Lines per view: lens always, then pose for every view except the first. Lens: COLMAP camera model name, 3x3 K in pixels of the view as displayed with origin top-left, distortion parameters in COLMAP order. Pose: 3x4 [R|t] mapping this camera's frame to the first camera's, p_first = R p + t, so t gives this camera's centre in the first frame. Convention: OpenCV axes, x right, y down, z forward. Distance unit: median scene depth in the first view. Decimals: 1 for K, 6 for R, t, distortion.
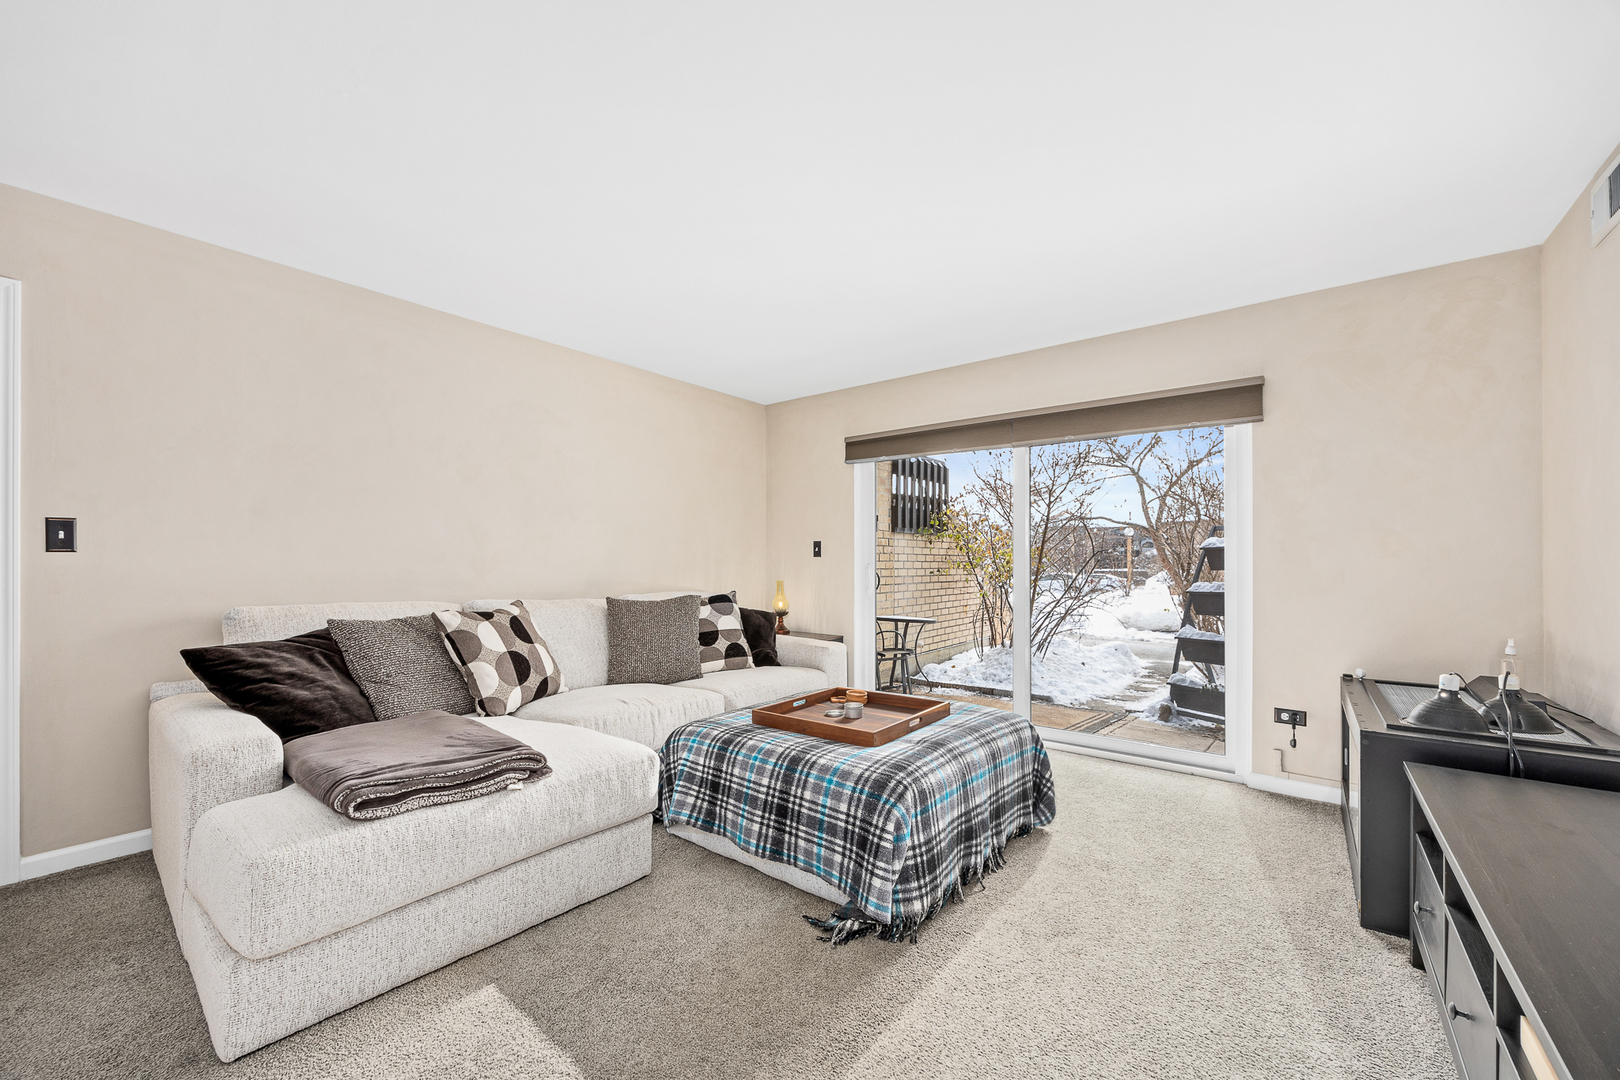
lens RADIAL K [[620.3, 0, 813.9], [0, 620.3, 546.0], [0, 0, 1]] dist [0.000029, -0.000118]
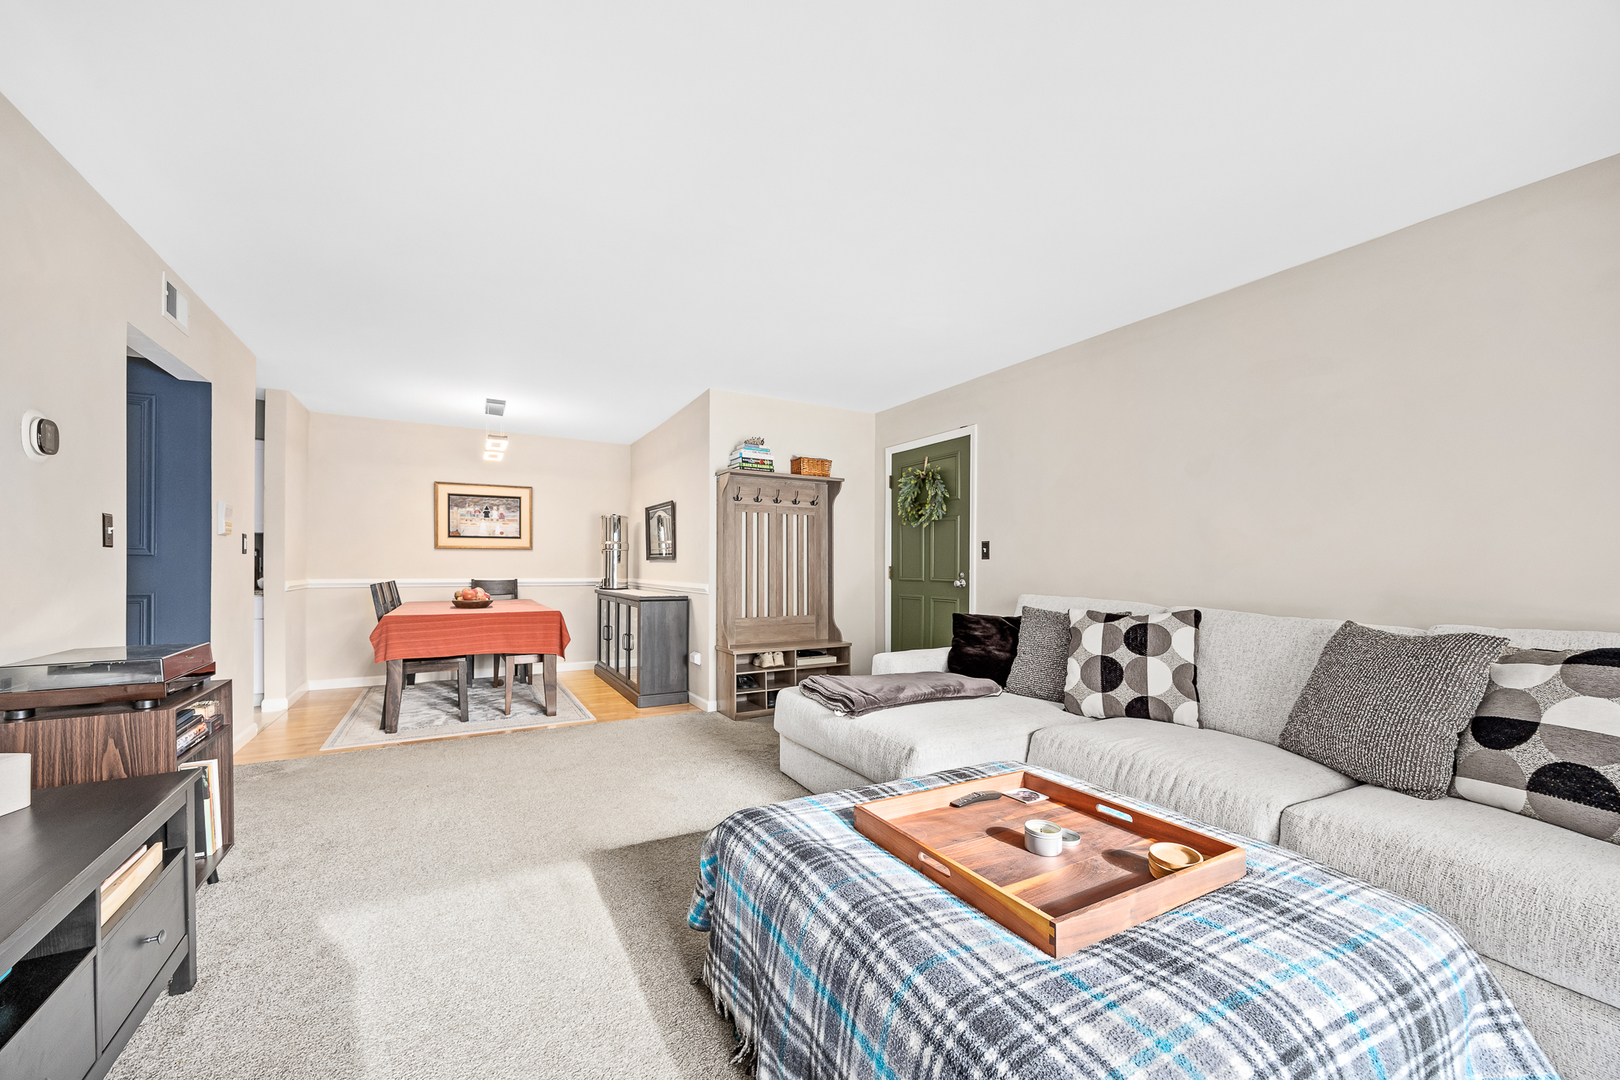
lens RADIAL K [[632.0, 0, 815.4], [0, 632.0, 564.3], [0, 0, 1]] dist [0.000124, -0.000059]
pose [[-0.372826, 0.003588, -0.927894, 0.629831], [0.026258, 0.999633, -0.006685, 0.020175], [0.927530, -0.026857, -0.372784, 0.991074]]
